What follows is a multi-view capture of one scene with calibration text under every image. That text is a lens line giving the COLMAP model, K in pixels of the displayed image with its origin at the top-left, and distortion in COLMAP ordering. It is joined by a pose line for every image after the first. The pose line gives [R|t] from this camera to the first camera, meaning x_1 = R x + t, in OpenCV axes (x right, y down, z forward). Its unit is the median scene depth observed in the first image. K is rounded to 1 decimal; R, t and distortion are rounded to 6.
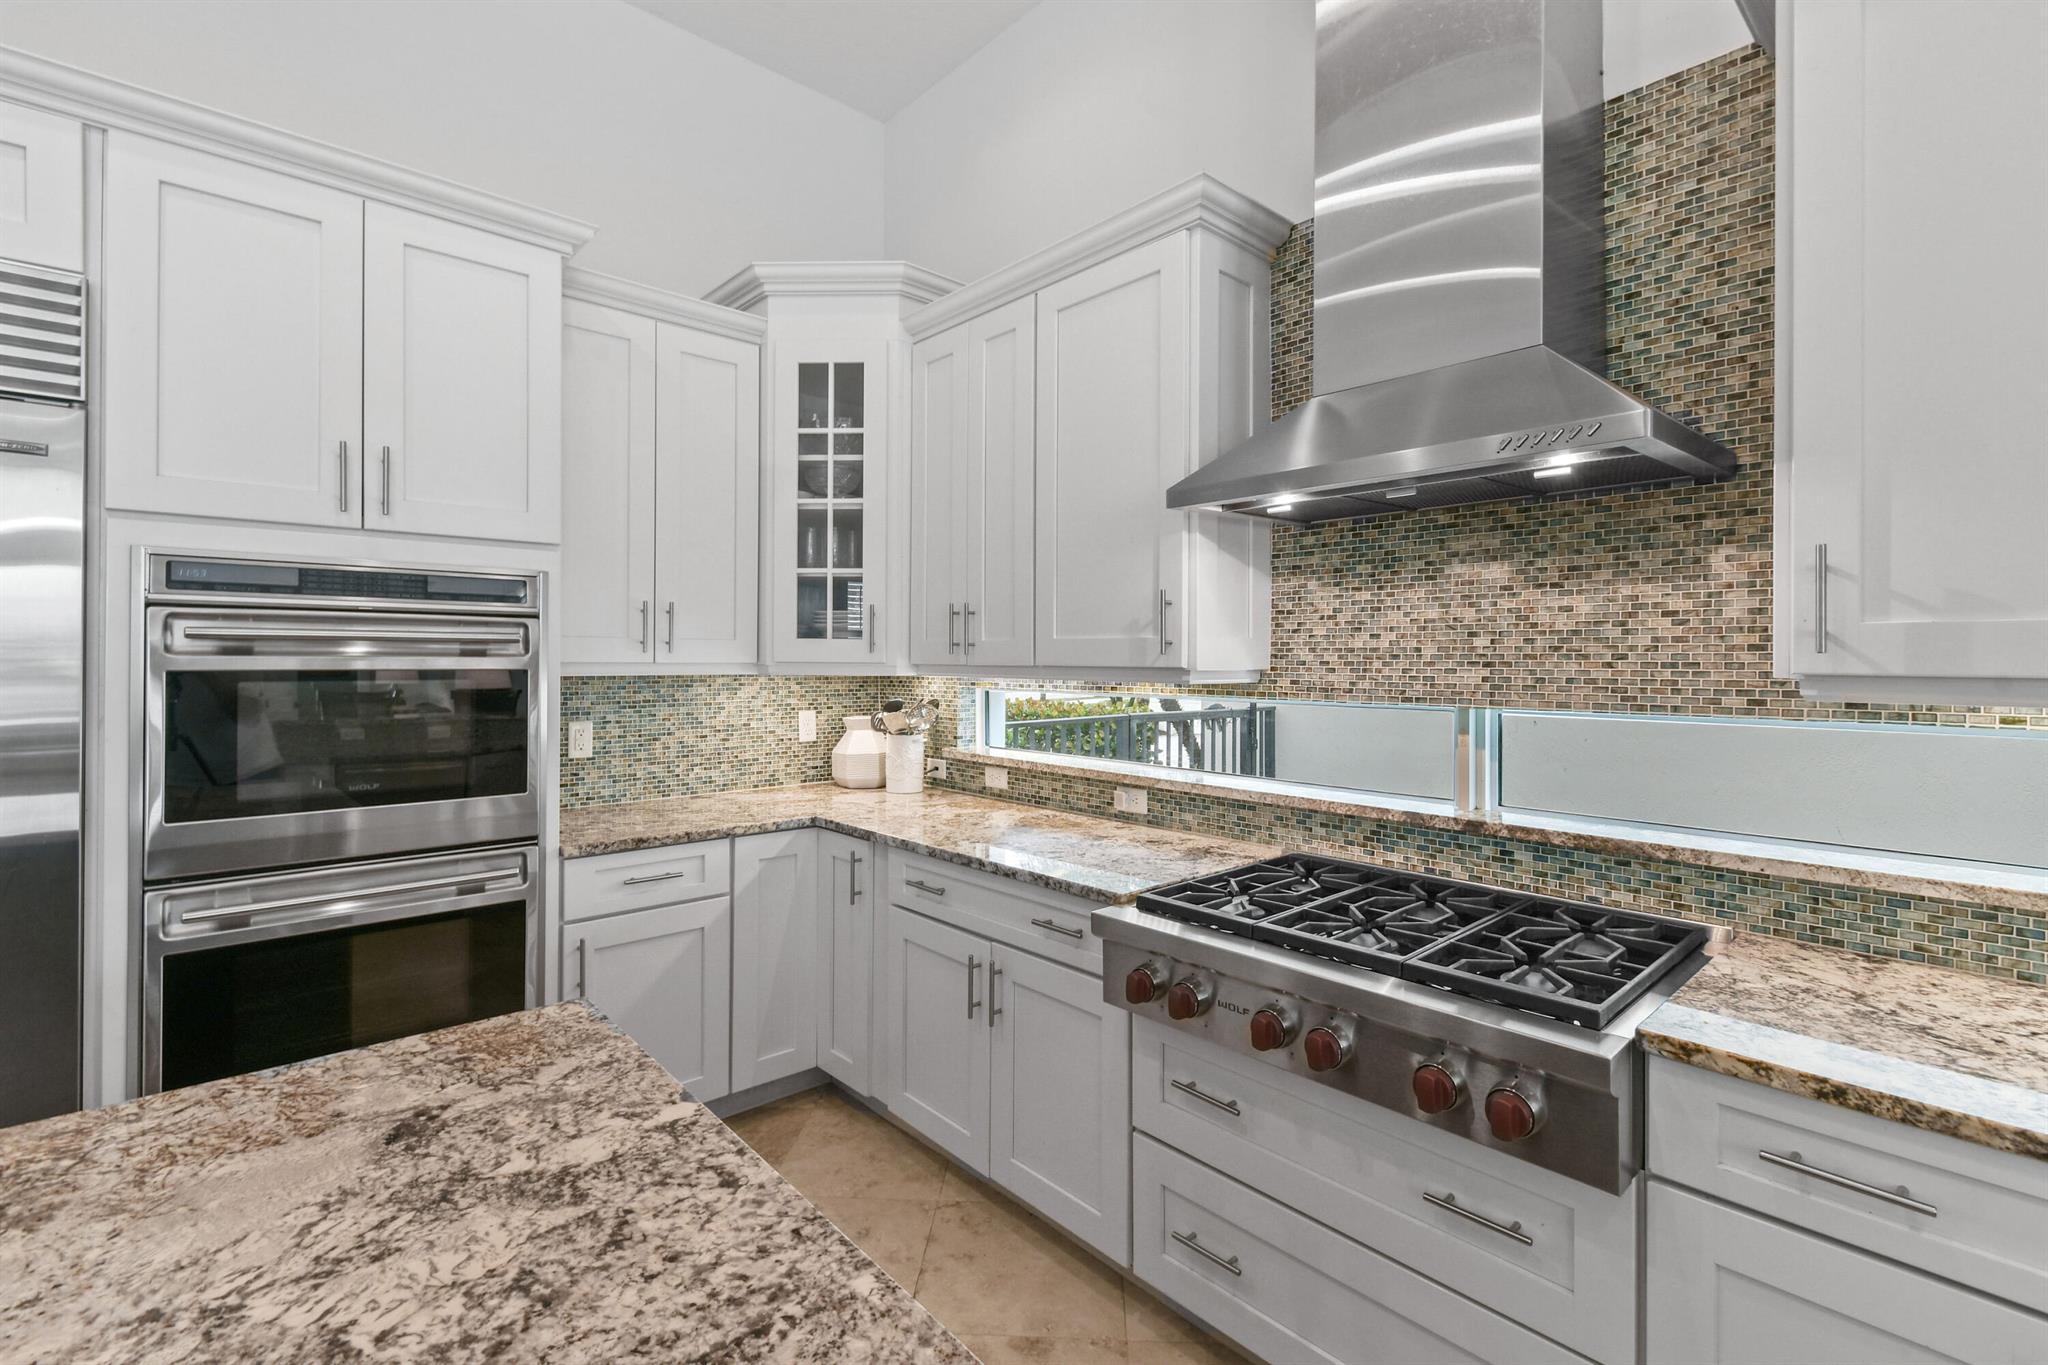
lens RADIAL K [[914.2, 0, 1026.2], [0, 914.2, 657.7], [0, 0, 1]] dist [-0.001302, -0.000312]
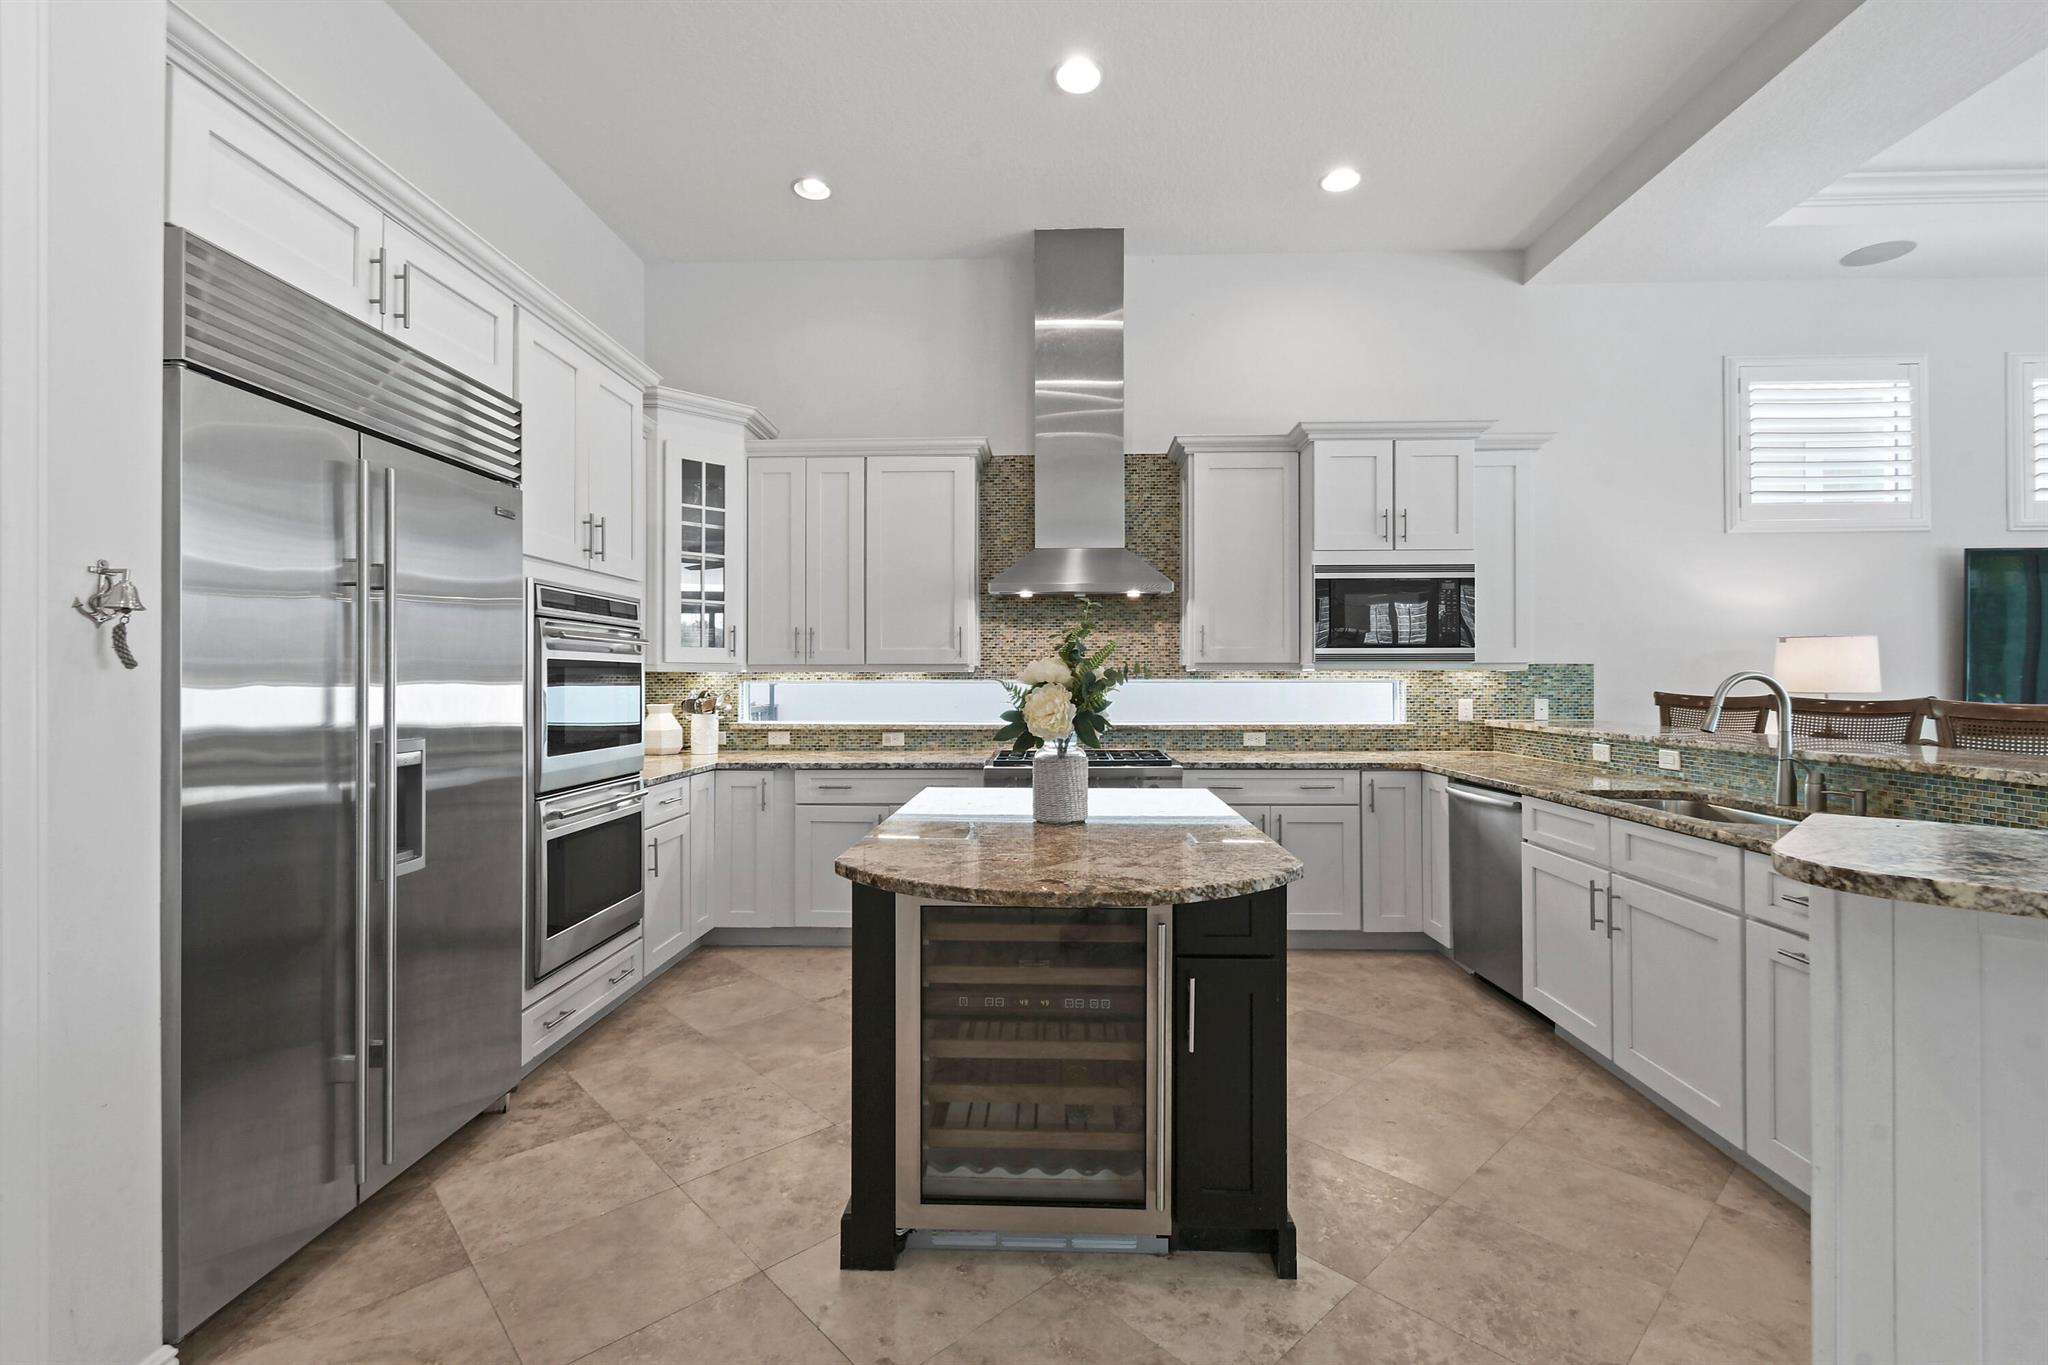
lens RADIAL K [[913.5, 0, 1024.0], [0, 913.5, 682.5], [0, 0, 1]] dist [-0.000062, -0.000017]
pose [[0.696953, -0.008367, 0.717068, -1.156253], [0.004282, 0.999963, 0.007506, 0.035723], [-0.717104, -0.002161, 0.696963, -0.519510]]
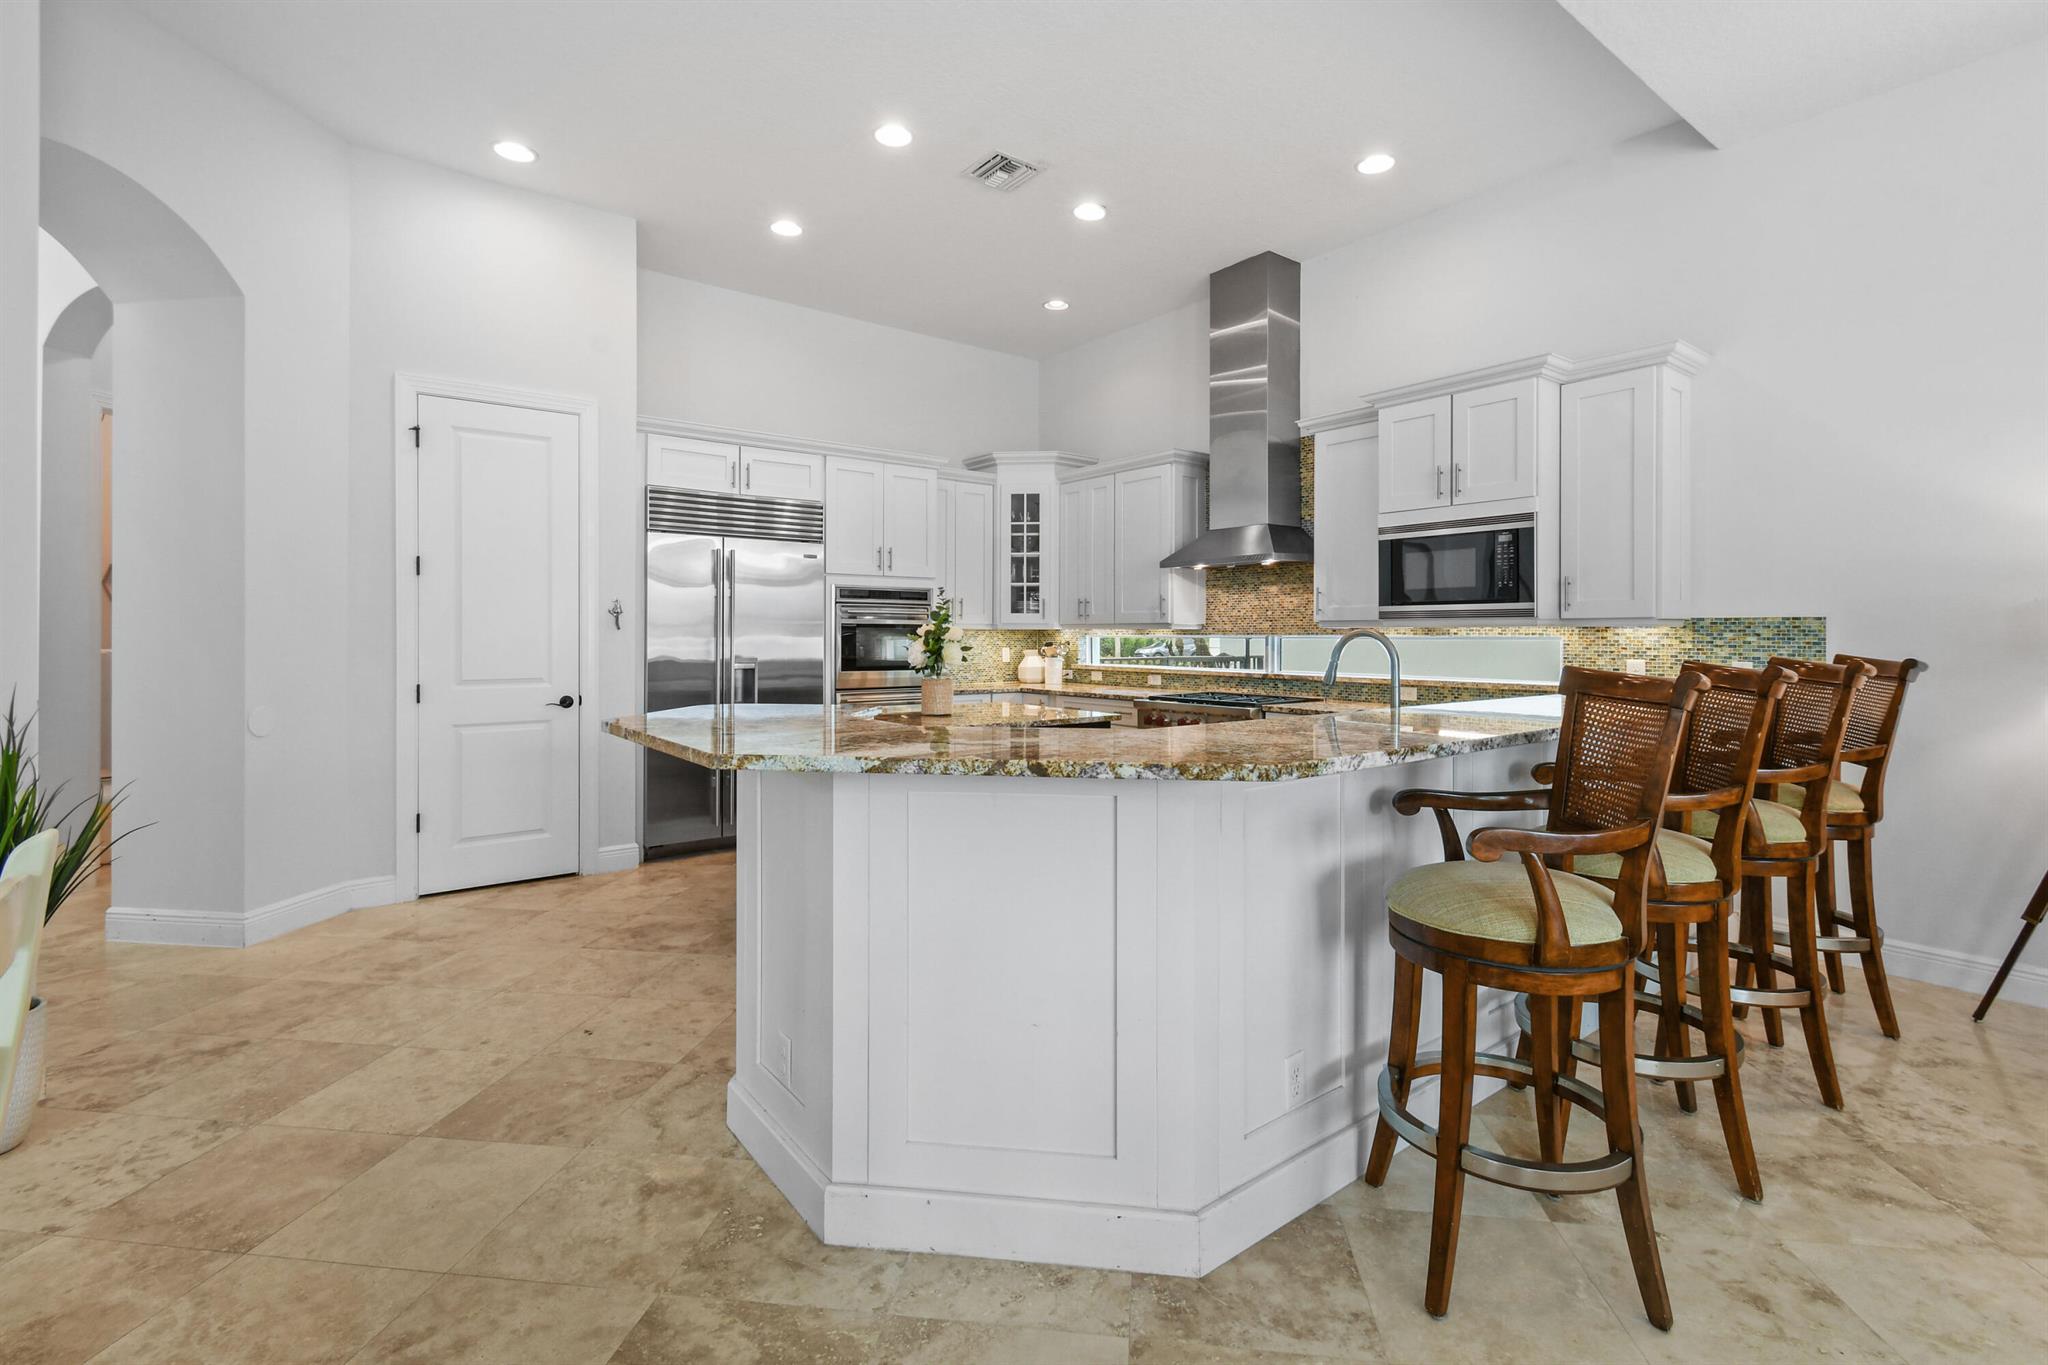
lens RADIAL K [[920.4, 0, 1025.7], [0, 920.4, 635.3], [0, 0, 1]] dist [-0.000882, -0.000063]
pose [[0.996574, -0.001755, -0.082690, -0.026754], [0.001837, 0.999998, 0.000918, 0.041455], [0.082689, -0.001067, 0.996575, -1.654738]]
